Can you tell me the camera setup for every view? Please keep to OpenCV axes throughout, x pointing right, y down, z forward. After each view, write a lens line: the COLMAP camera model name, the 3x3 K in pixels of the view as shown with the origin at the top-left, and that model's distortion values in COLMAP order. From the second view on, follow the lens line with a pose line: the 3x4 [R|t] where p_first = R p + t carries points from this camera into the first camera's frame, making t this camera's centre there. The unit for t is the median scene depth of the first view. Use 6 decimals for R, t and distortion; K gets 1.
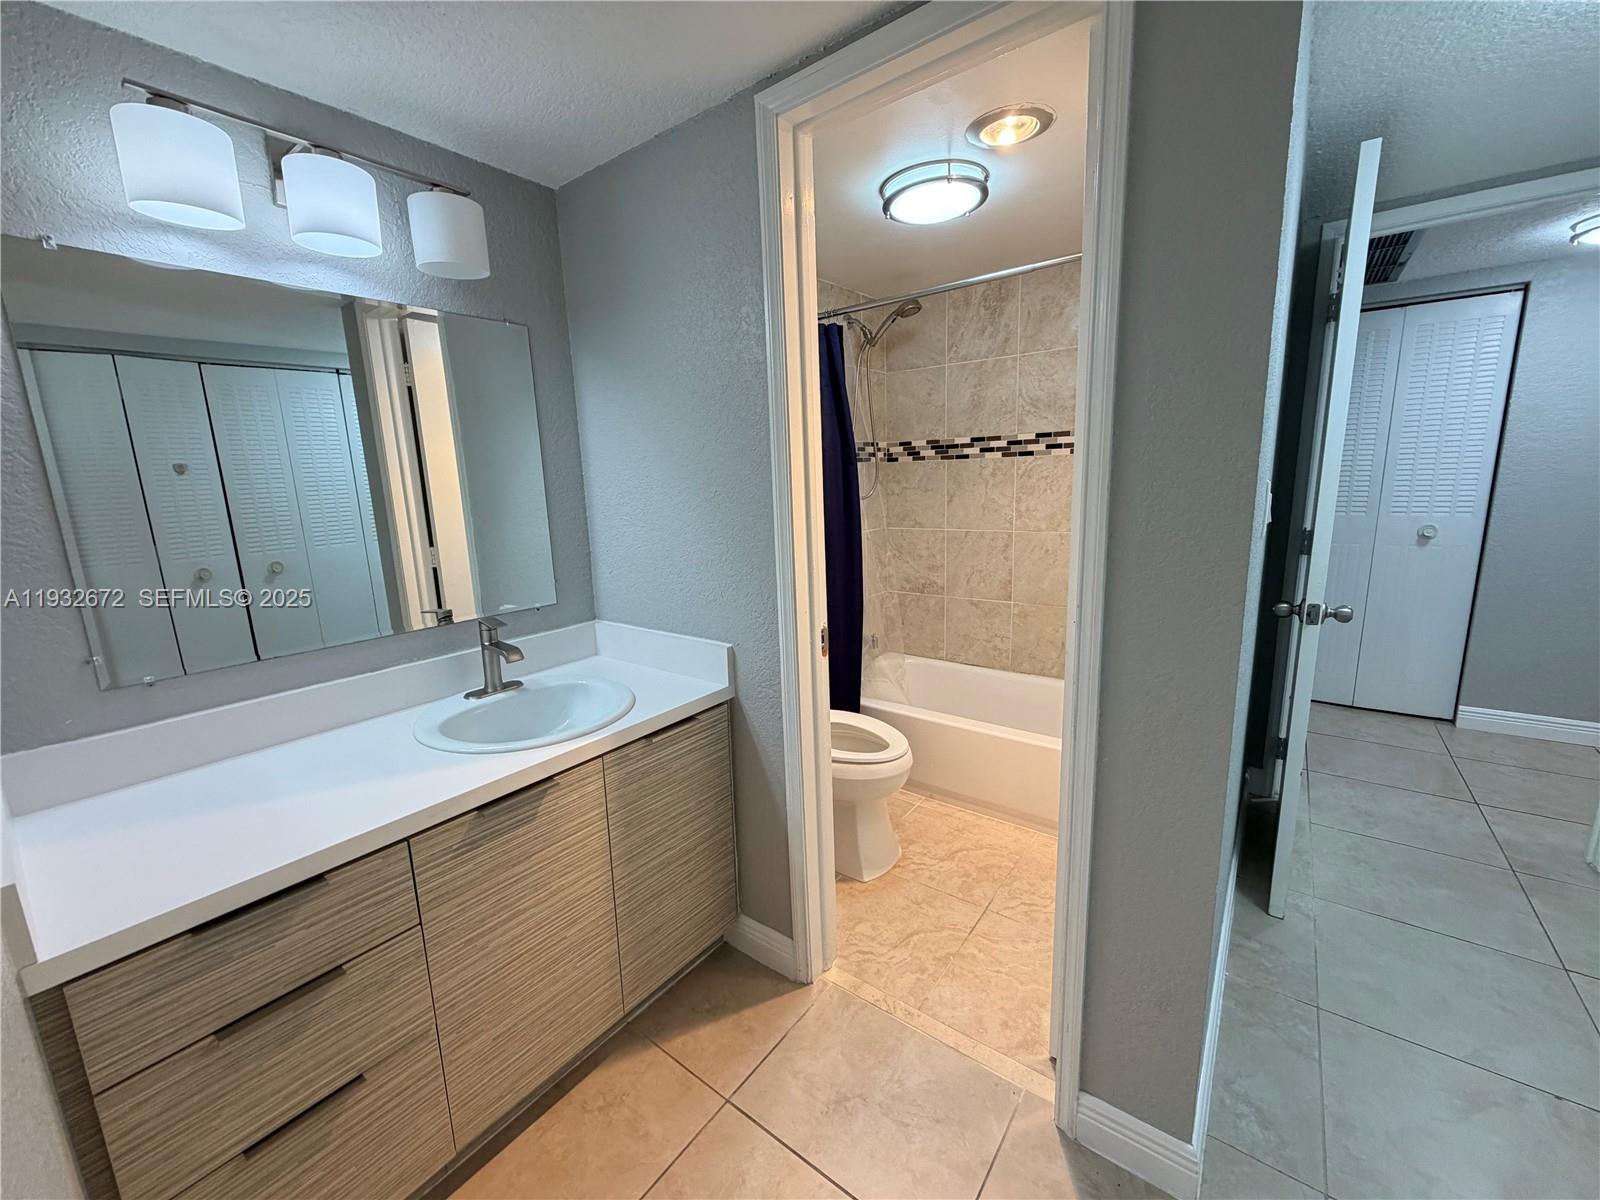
lens RADIAL K [[637.3, 0, 798.6], [0, 637.3, 594.6], [0, 0, 1]] dist [-0.000098, -0.000072]
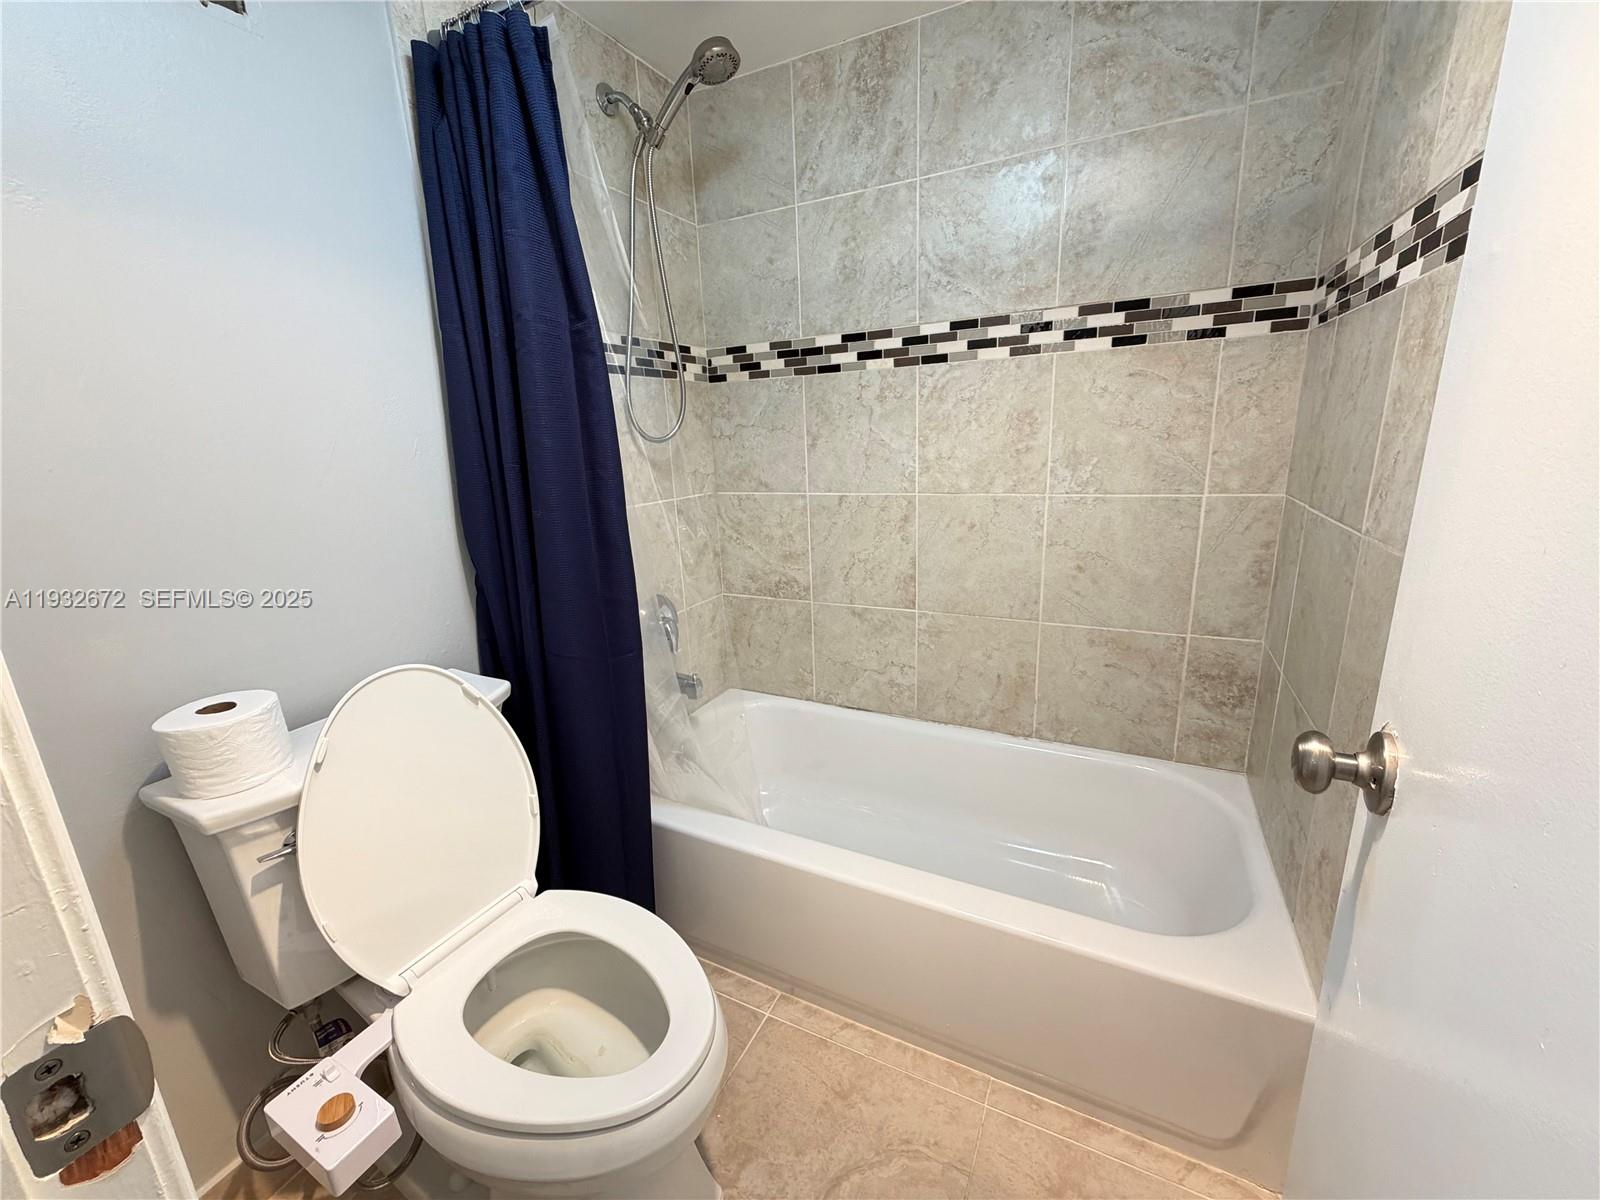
lens RADIAL K [[637.3, 0, 797.8], [0, 637.3, 599.5], [0, 0, 1]] dist [-0.000098, -0.000072]
pose [[0.983201, -0.050692, 0.175343, 0.112330], [0.039932, 0.997128, 0.064359, -0.041745], [-0.178102, -0.056276, 0.982402, 0.407122]]
